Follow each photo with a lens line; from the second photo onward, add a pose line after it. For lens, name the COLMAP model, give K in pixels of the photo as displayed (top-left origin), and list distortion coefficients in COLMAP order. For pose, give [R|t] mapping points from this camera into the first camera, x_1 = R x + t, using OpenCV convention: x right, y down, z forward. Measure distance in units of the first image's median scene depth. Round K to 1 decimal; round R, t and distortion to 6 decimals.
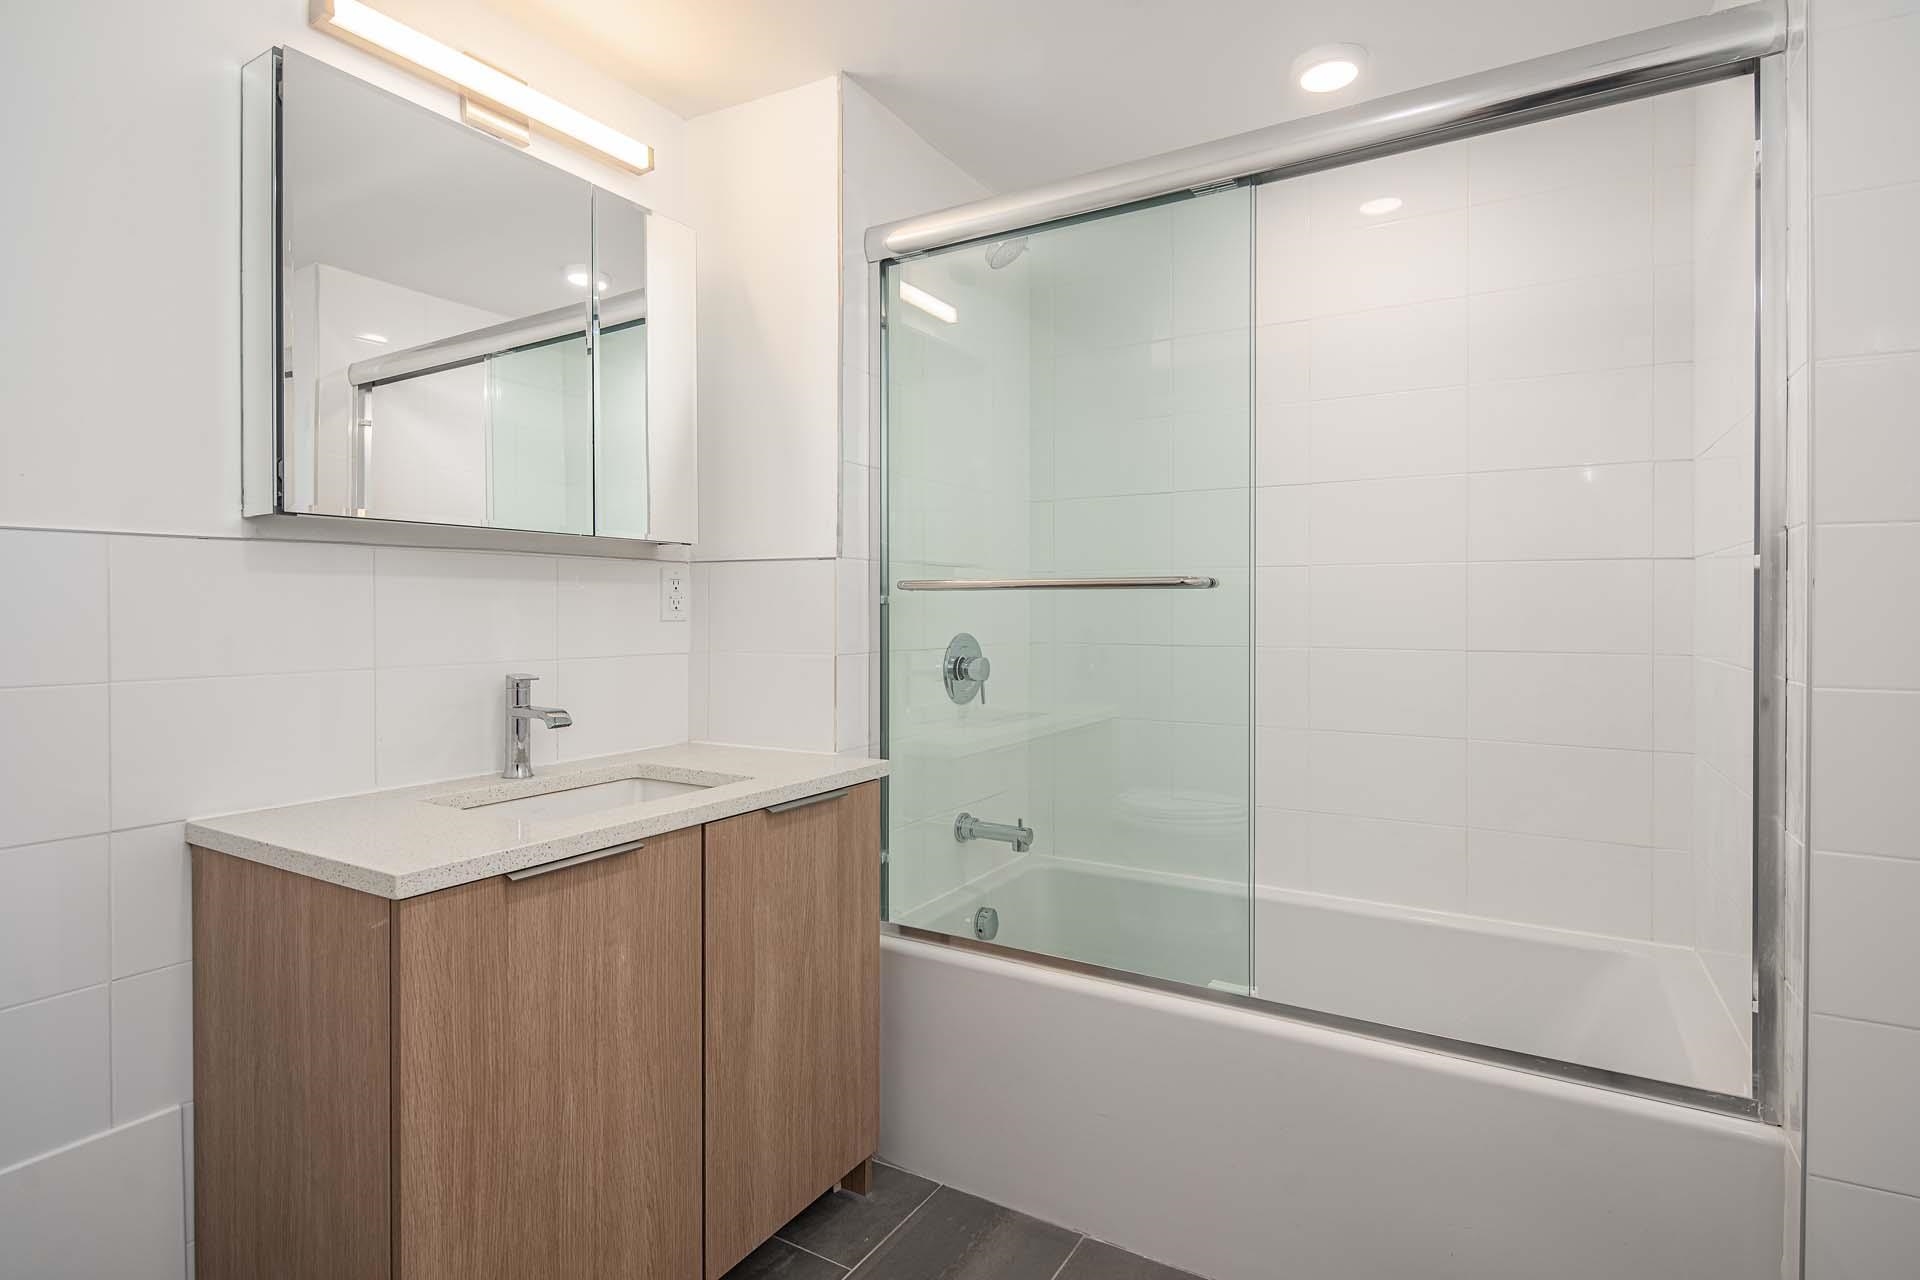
lens RADIAL K [[939.1, 0, 959.3], [0, 939.1, 611.6], [0, 0, 1]] dist [-0.001124, -0.000382]
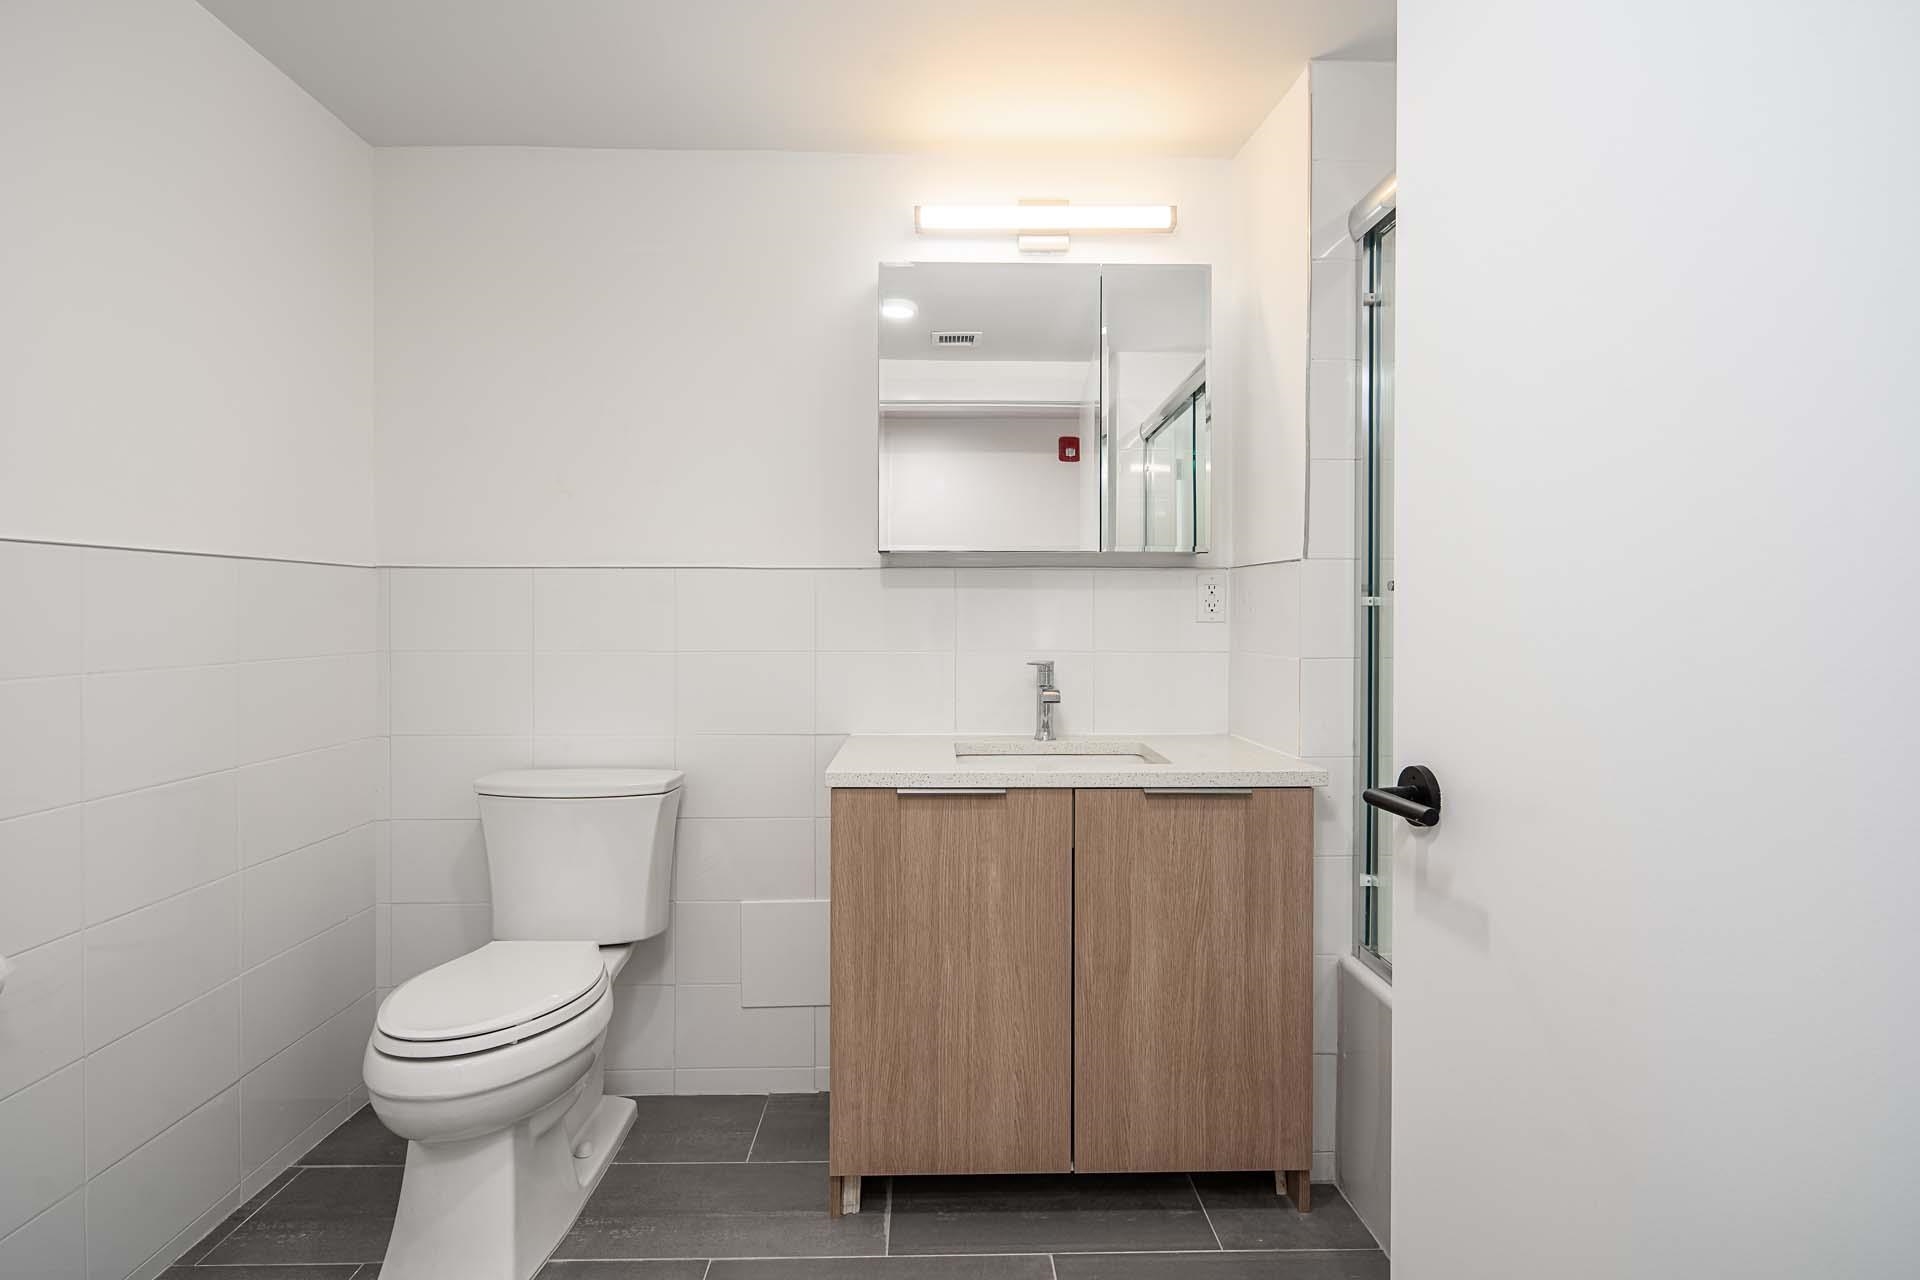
lens RADIAL K [[946.2, 0, 962.3], [0, 946.2, 620.3], [0, 0, 1]] dist [-0.001725, -0.000773]
pose [[0.542009, 0.008745, -0.840327, 0.623217], [-0.004031, 0.999961, 0.007806, 0.000228], [0.840363, -0.000844, 0.542023, 0.202843]]
